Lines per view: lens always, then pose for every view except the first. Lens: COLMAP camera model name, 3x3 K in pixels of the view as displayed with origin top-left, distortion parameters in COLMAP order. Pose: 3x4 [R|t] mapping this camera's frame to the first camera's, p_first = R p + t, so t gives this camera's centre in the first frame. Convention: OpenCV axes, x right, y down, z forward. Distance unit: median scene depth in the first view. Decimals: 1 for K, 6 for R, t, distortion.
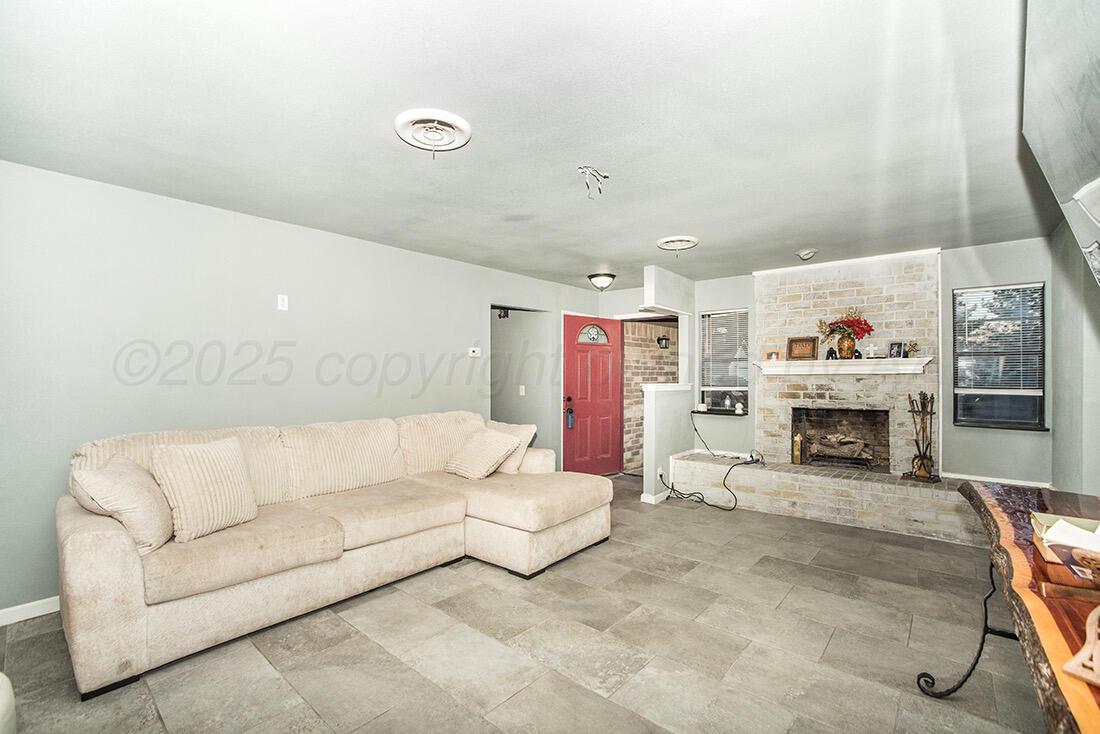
lens RADIAL K [[486.5, 0, 550.0], [0, 486.5, 367.0], [0, 0, 1]] dist [-0.072524, 0.021044]
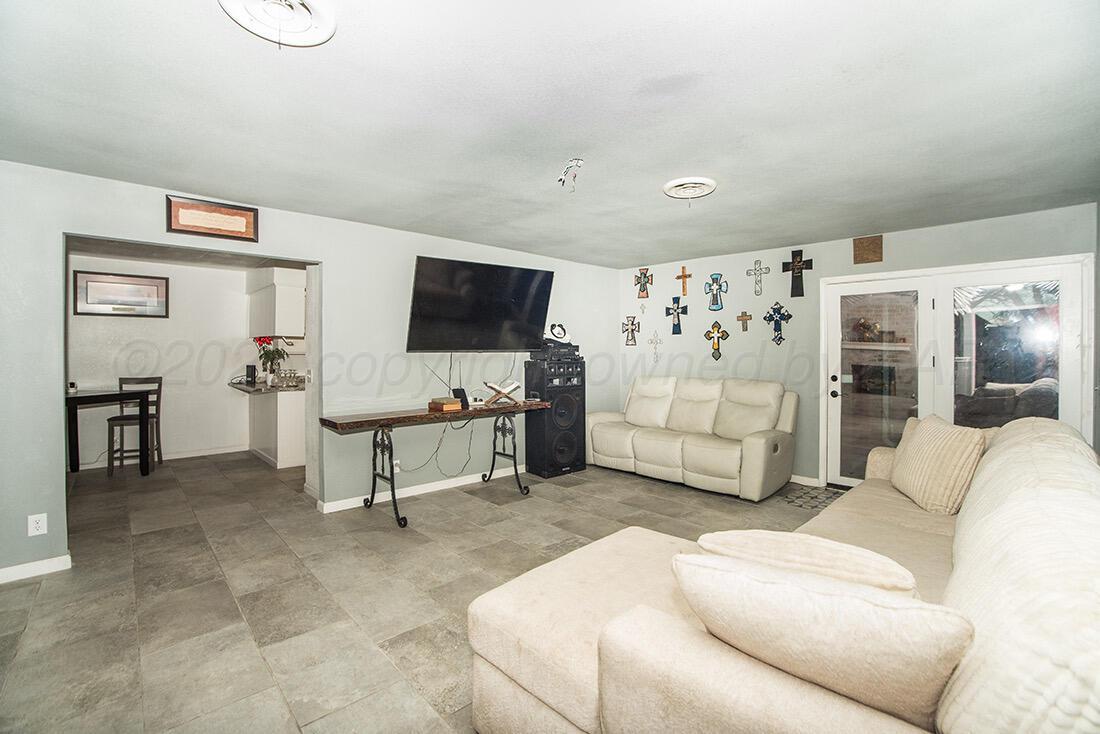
lens RADIAL K [[477.3, 0, 551.0], [0, 477.3, 351.3], [0, 0, 1]] dist [-0.048430, 0.000120]
pose [[-0.993360, -0.003386, 0.114996, 0.009338], [-0.005237, 0.999861, -0.015802, 0.019087], [-0.114926, -0.016299, -0.993240, 1.968195]]
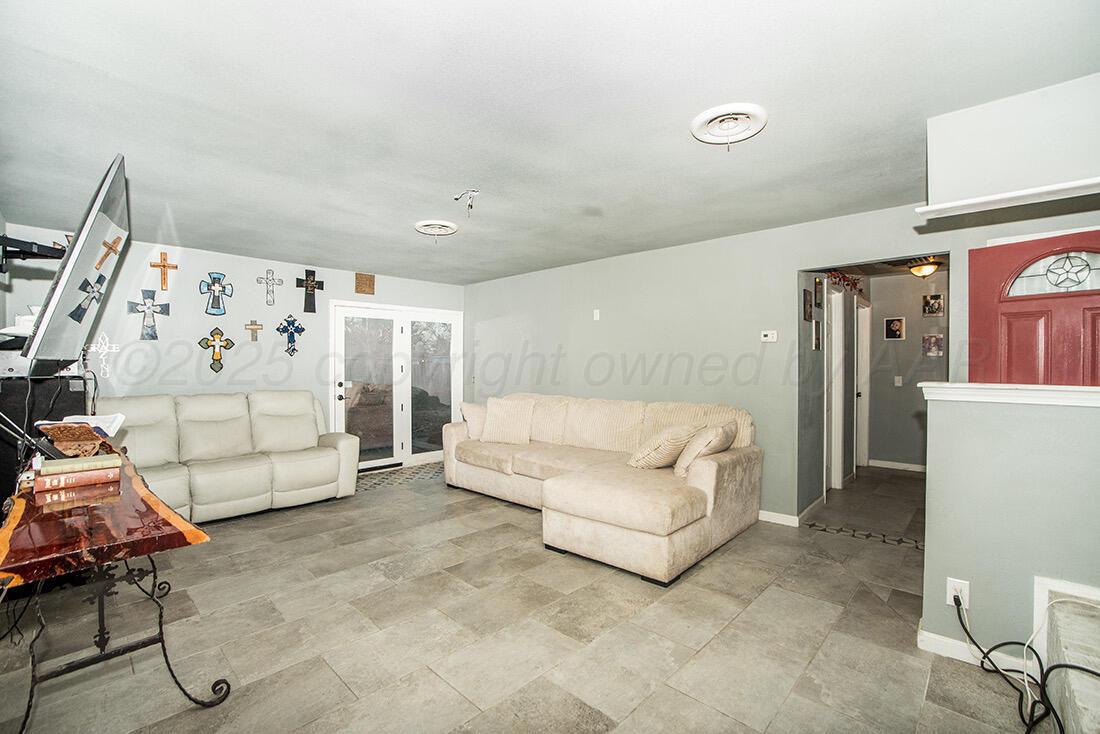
lens RADIAL K [[486.5, 0, 550.0], [0, 486.5, 367.0], [0, 0, 1]] dist [-0.072524, 0.021044]
pose [[-0.066393, 0.003449, -0.997788, 1.198068], [0.019883, 0.999800, 0.002133, 0.021725], [0.997595, -0.019698, -0.066448, 1.221026]]
